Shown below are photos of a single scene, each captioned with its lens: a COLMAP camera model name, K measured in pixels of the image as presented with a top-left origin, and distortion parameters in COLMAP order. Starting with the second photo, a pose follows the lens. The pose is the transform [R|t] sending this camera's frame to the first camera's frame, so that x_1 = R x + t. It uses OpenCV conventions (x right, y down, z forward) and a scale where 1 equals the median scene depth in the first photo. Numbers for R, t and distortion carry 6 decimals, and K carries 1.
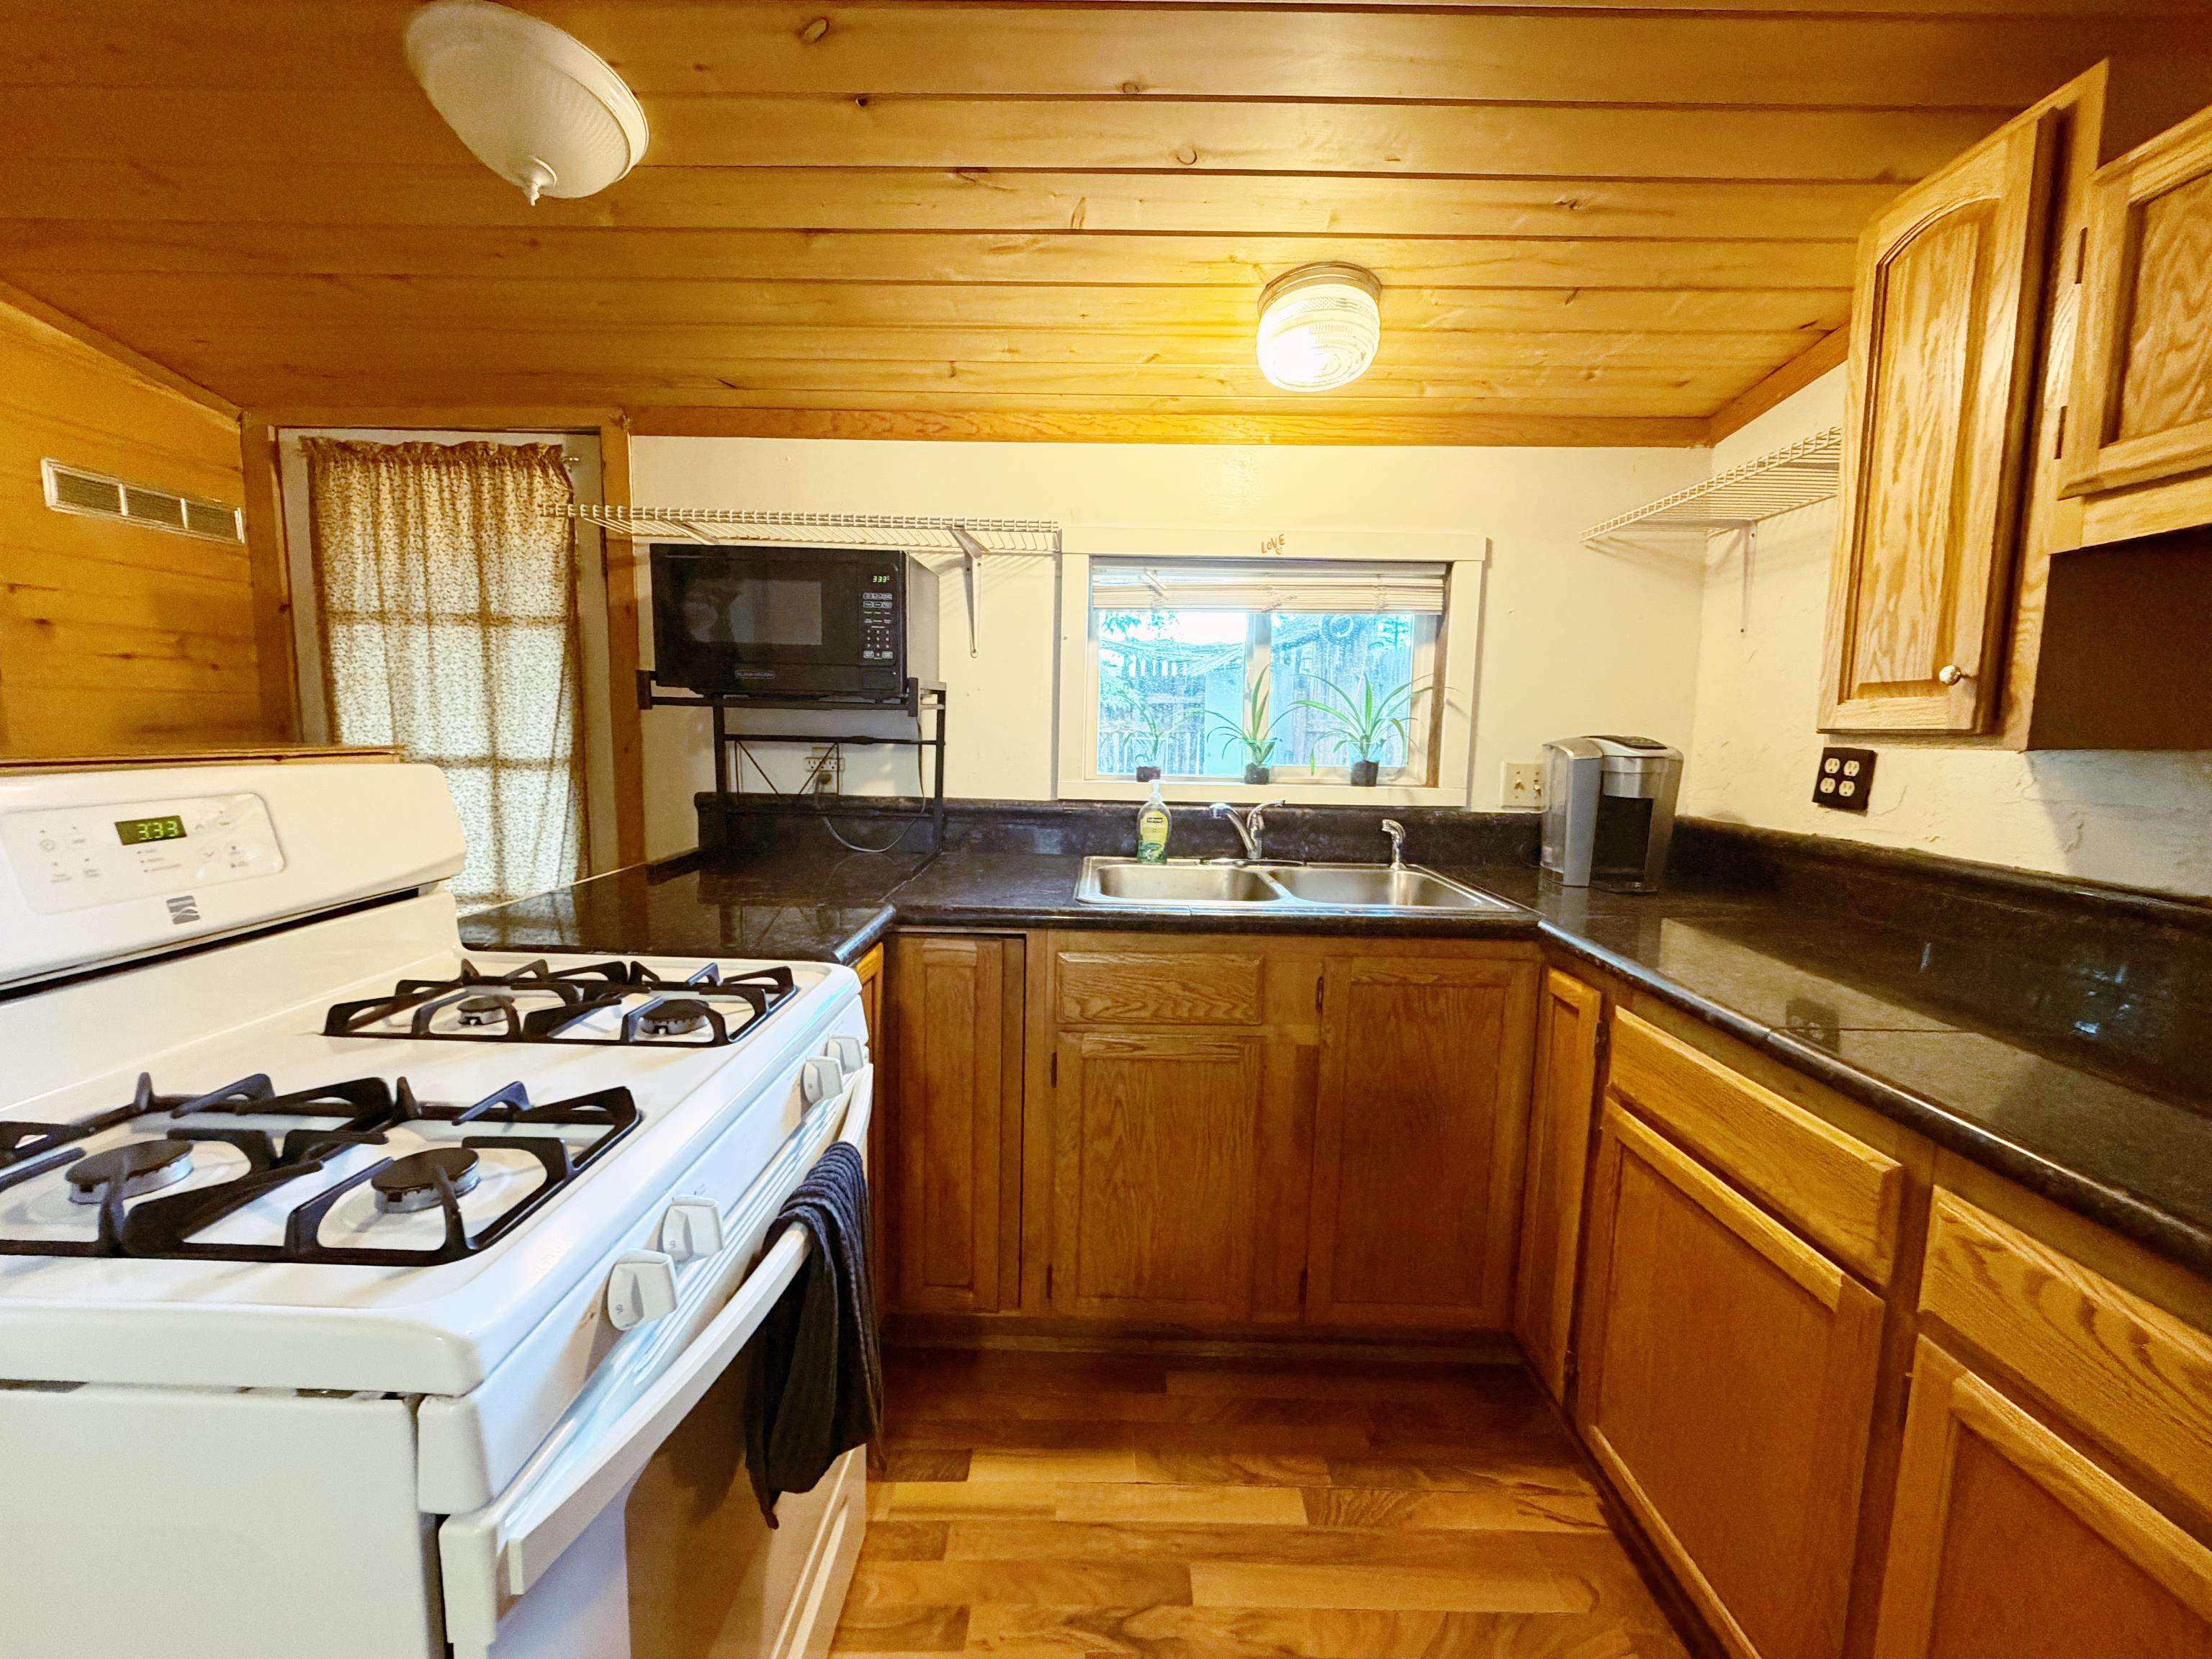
lens RADIAL K [[881.0, 0, 1100.6], [0, 881.0, 828.9], [0, 0, 1]] dist [0.000115, 0.000315]
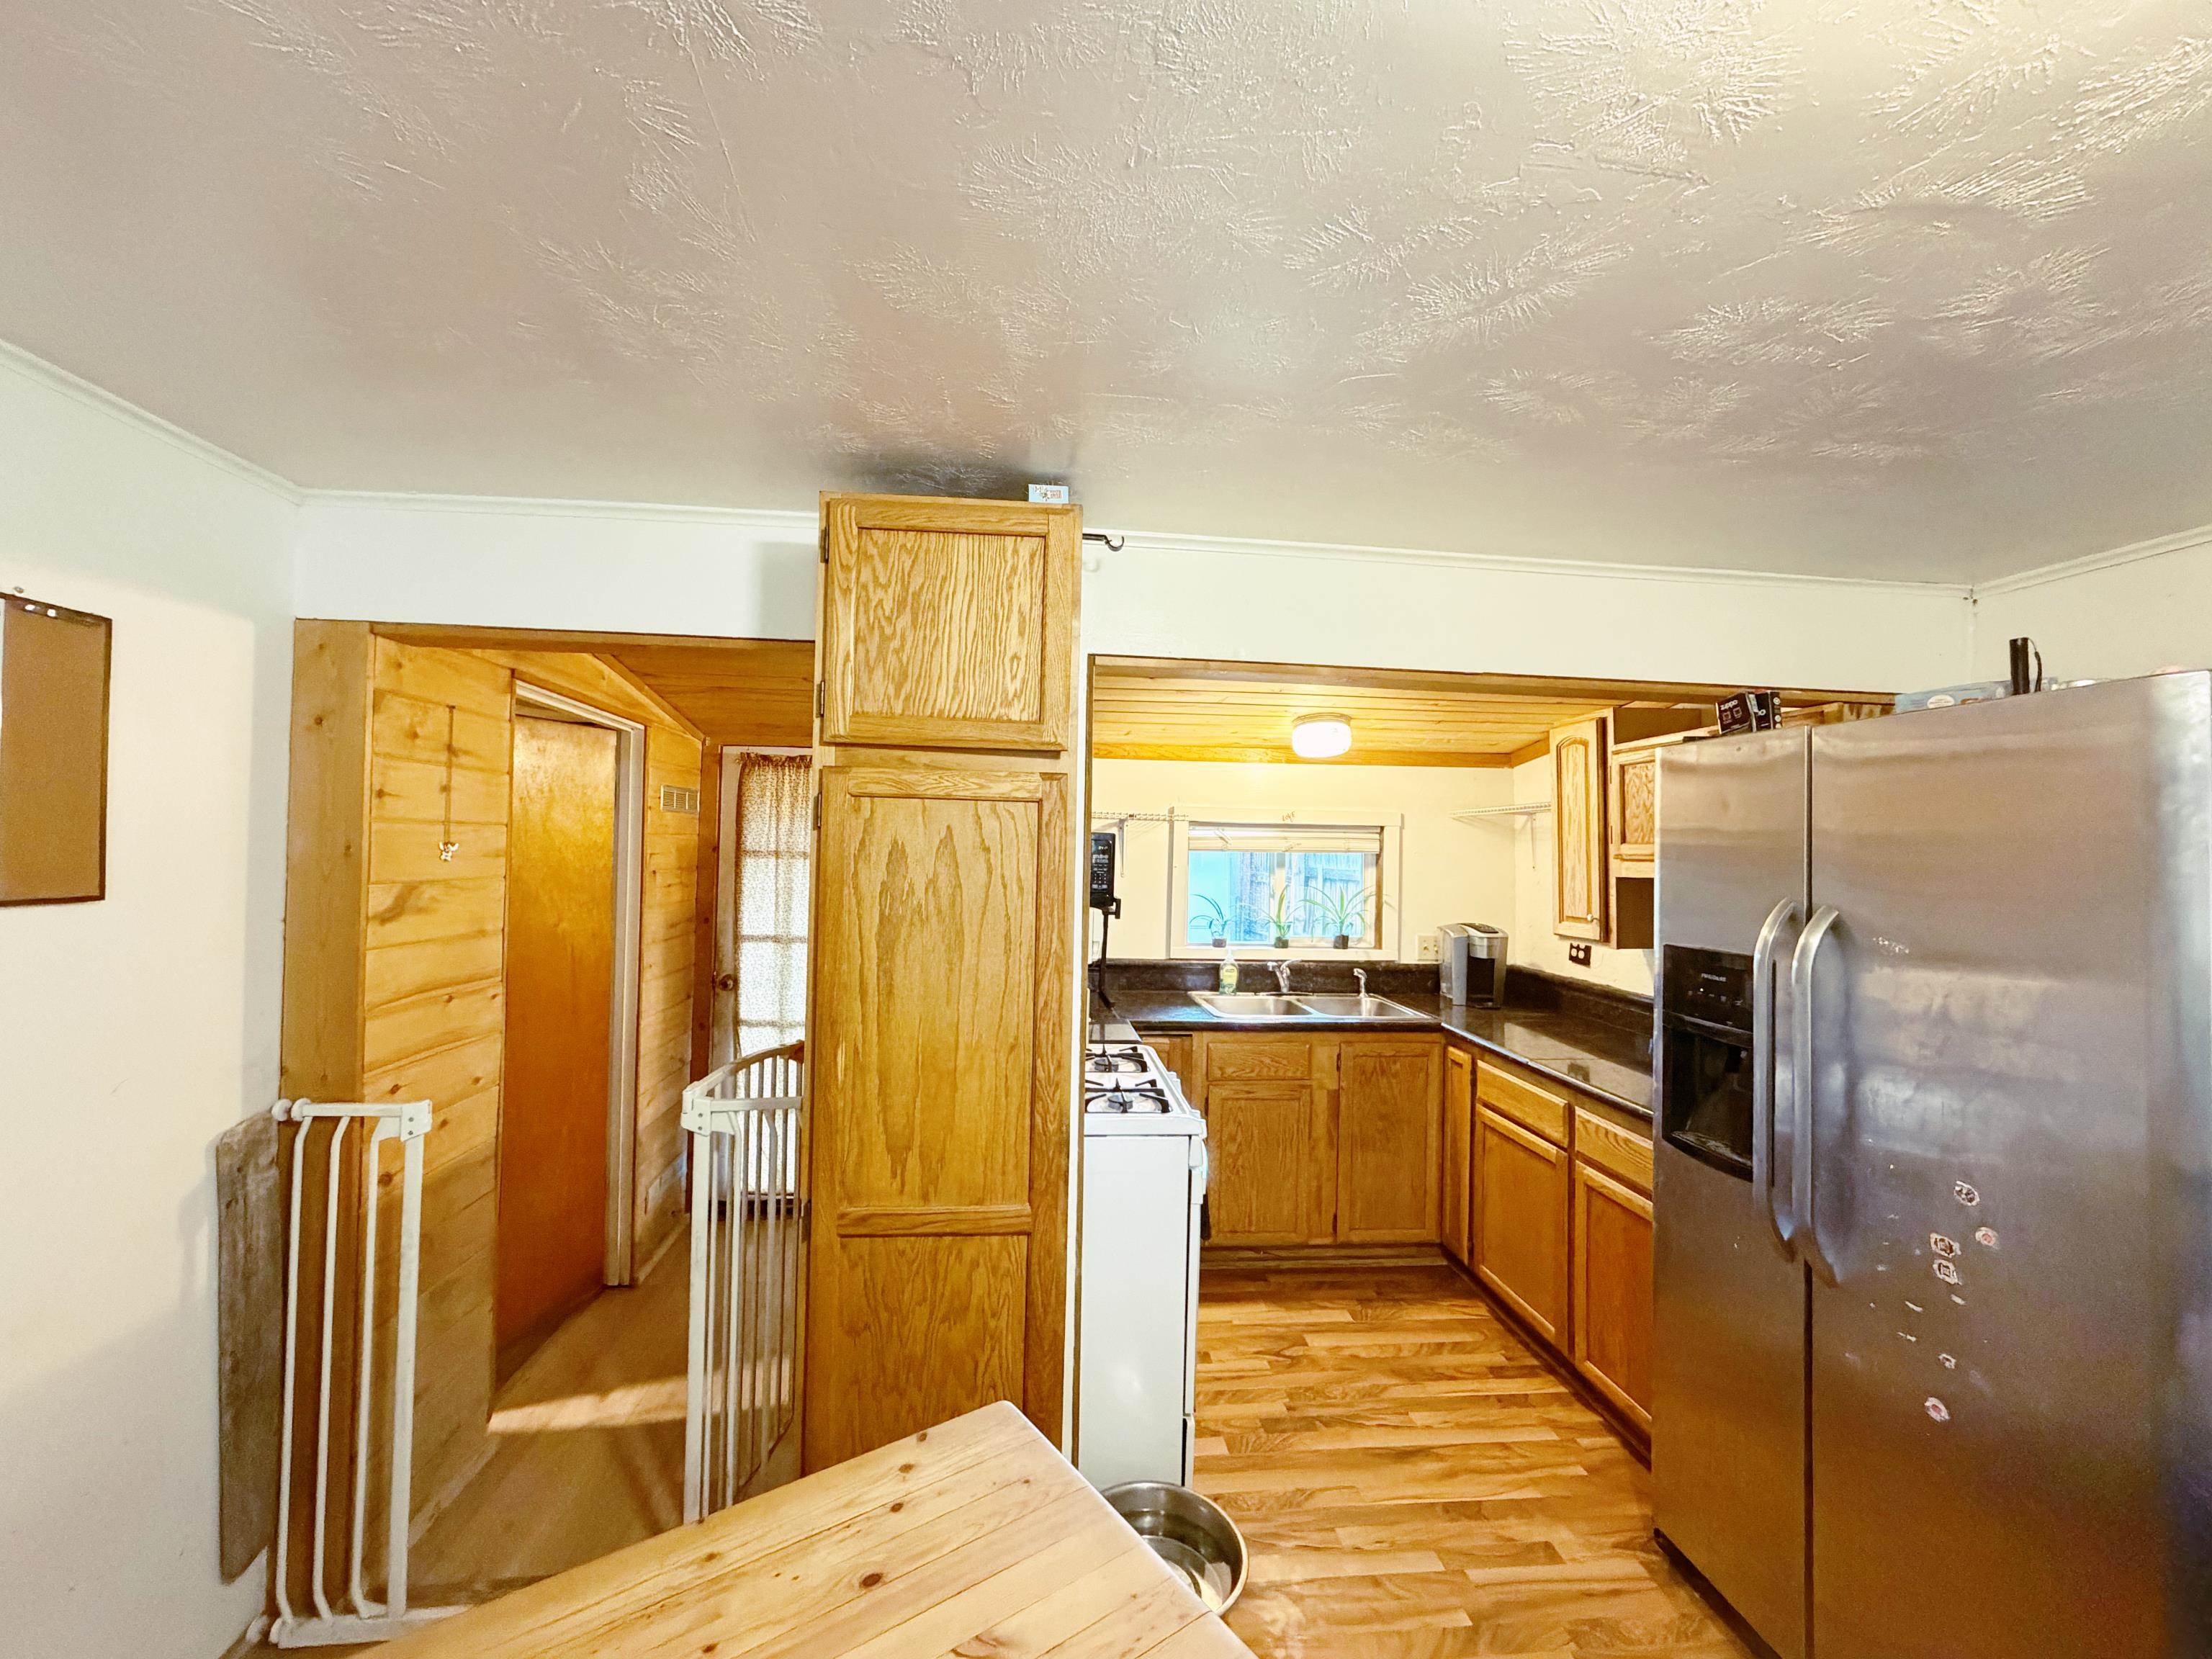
lens RADIAL K [[881.0, 0, 1100.2], [0, 881.0, 829.6], [0, 0, 1]] dist [0.000115, 0.000315]
pose [[0.994677, 0.004691, 0.102931, -0.393027], [0.009605, 0.990392, -0.137955, -0.050646], [-0.102589, 0.138209, 0.985075, -0.776725]]
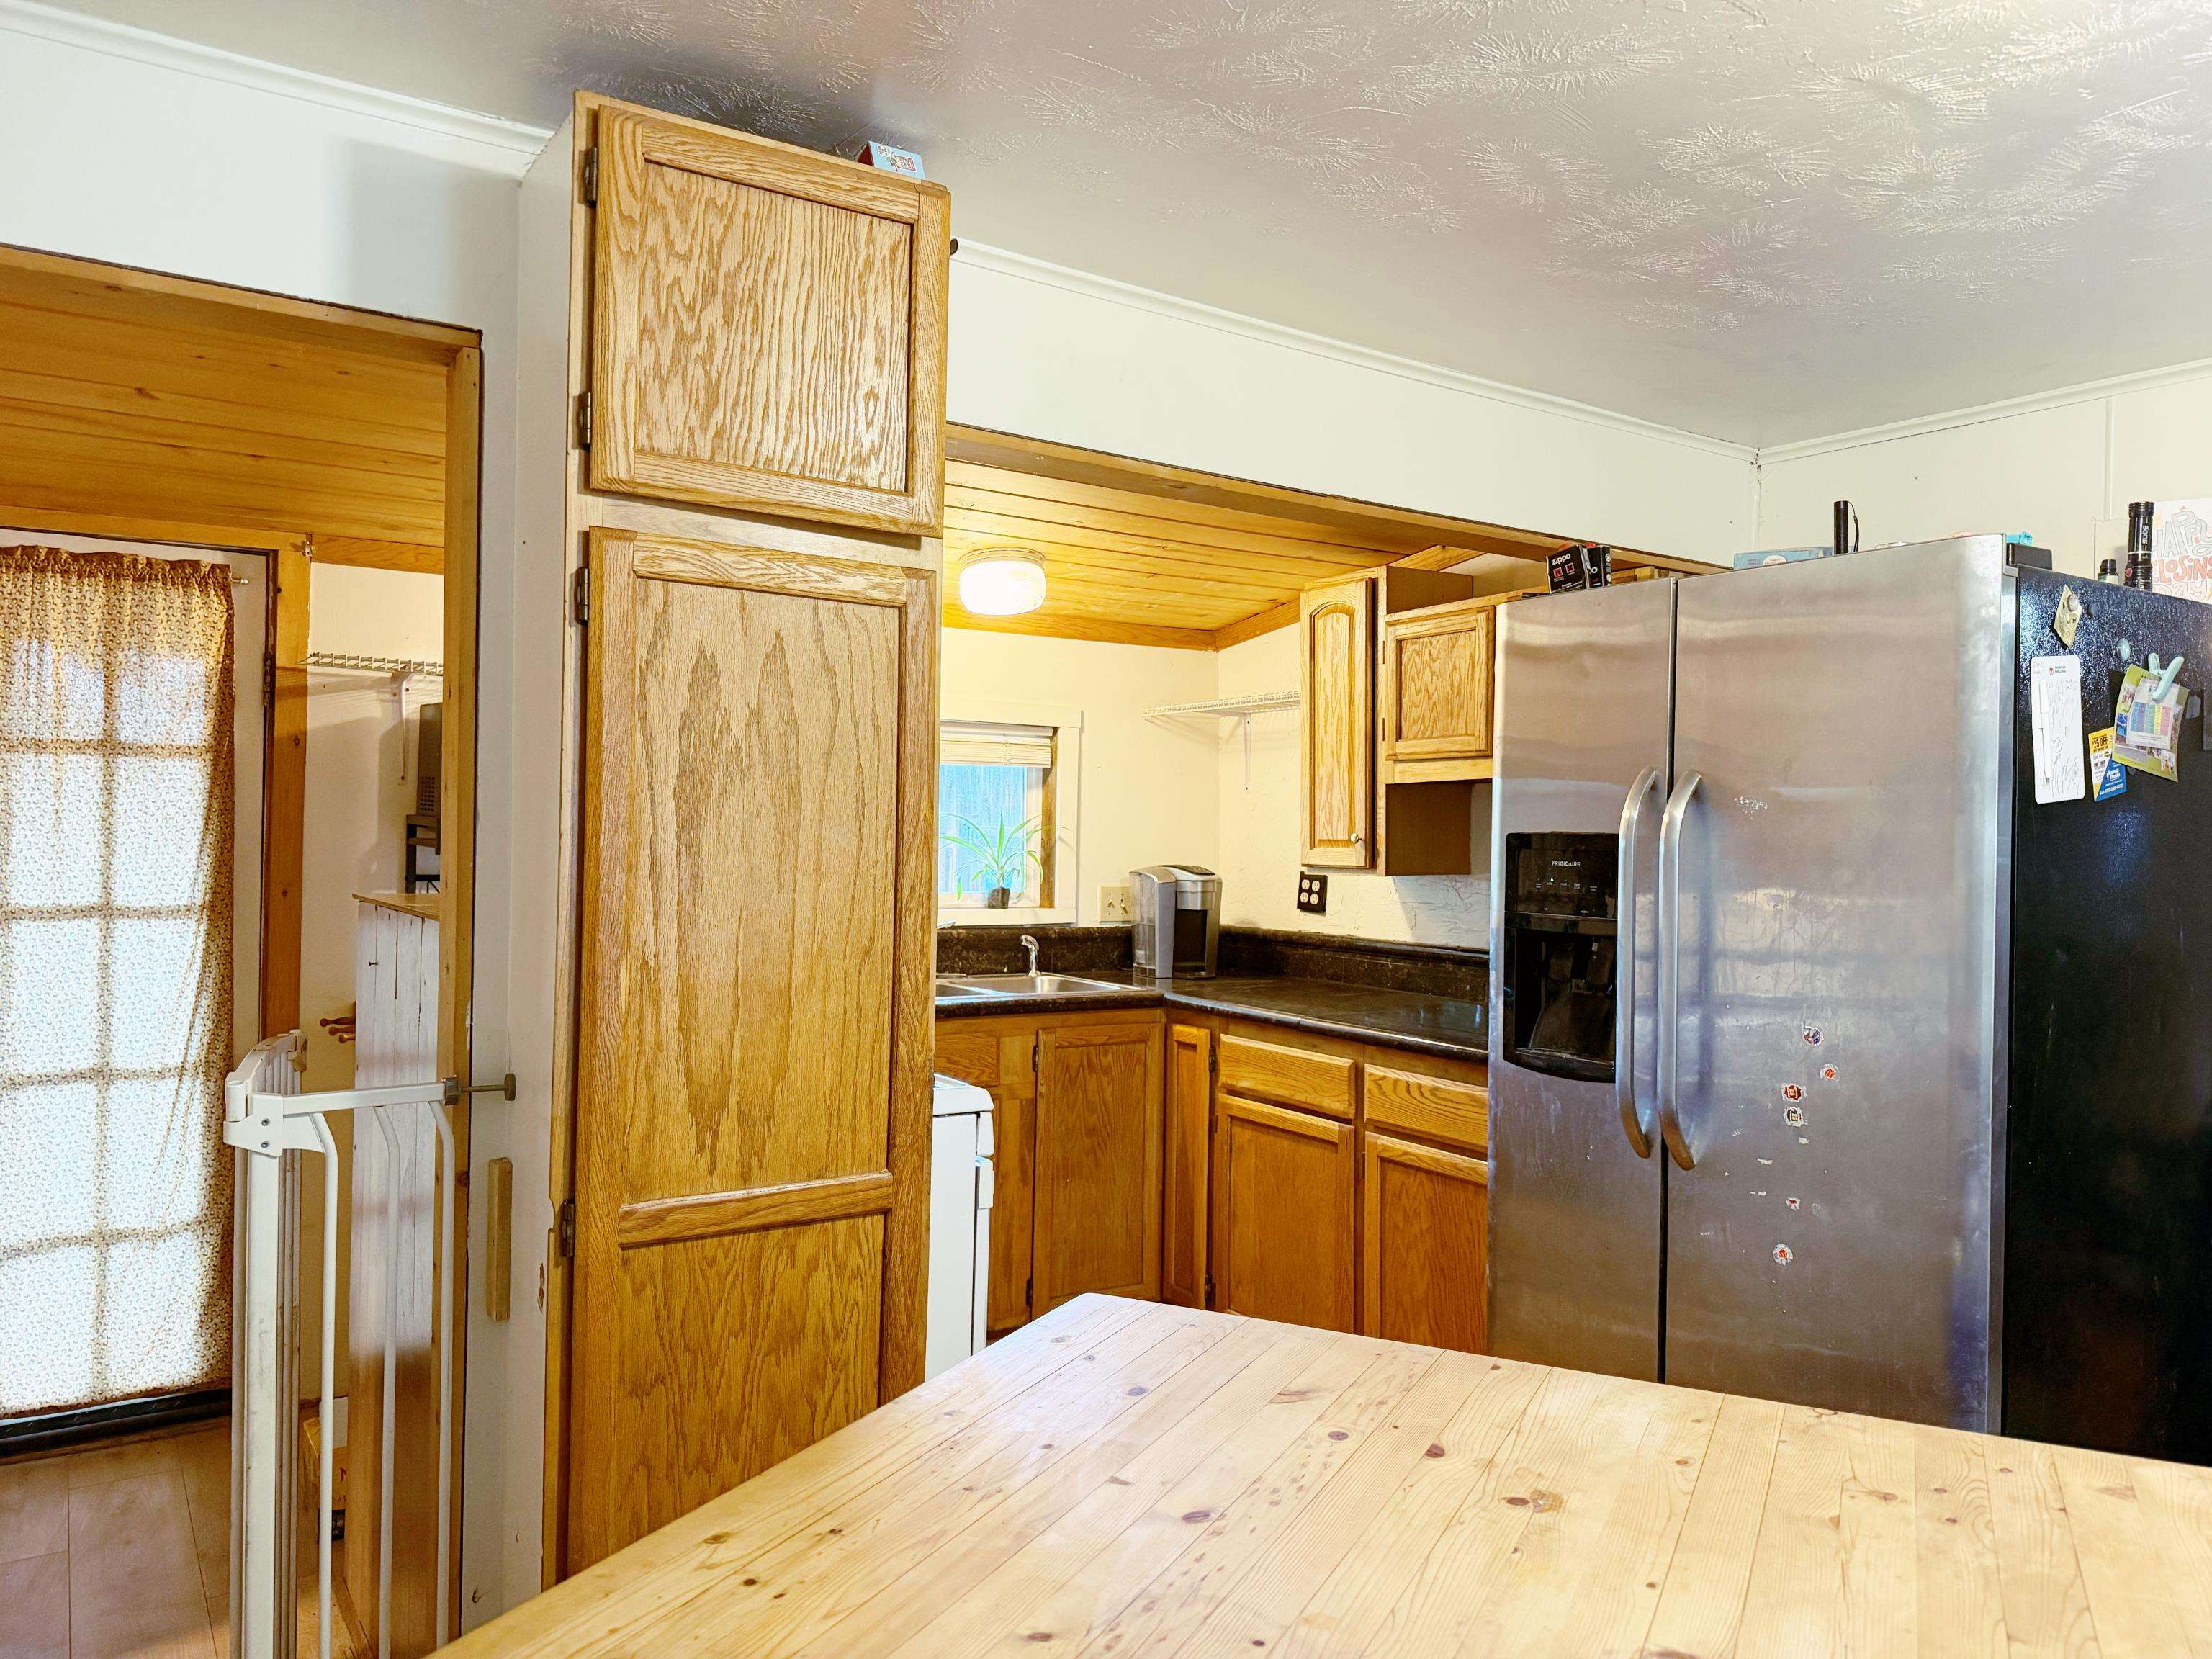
lens RADIAL K [[1543.5, 0, 1110.5], [0, 1543.5, 837.2], [0, 0, 1]] dist [0.049109, -0.053735]
pose [[0.829972, -0.003407, 0.557794, -0.787047], [0.063376, 0.994082, -0.088228, 0.051658], [-0.554193, 0.108578, 0.825277, -0.859994]]
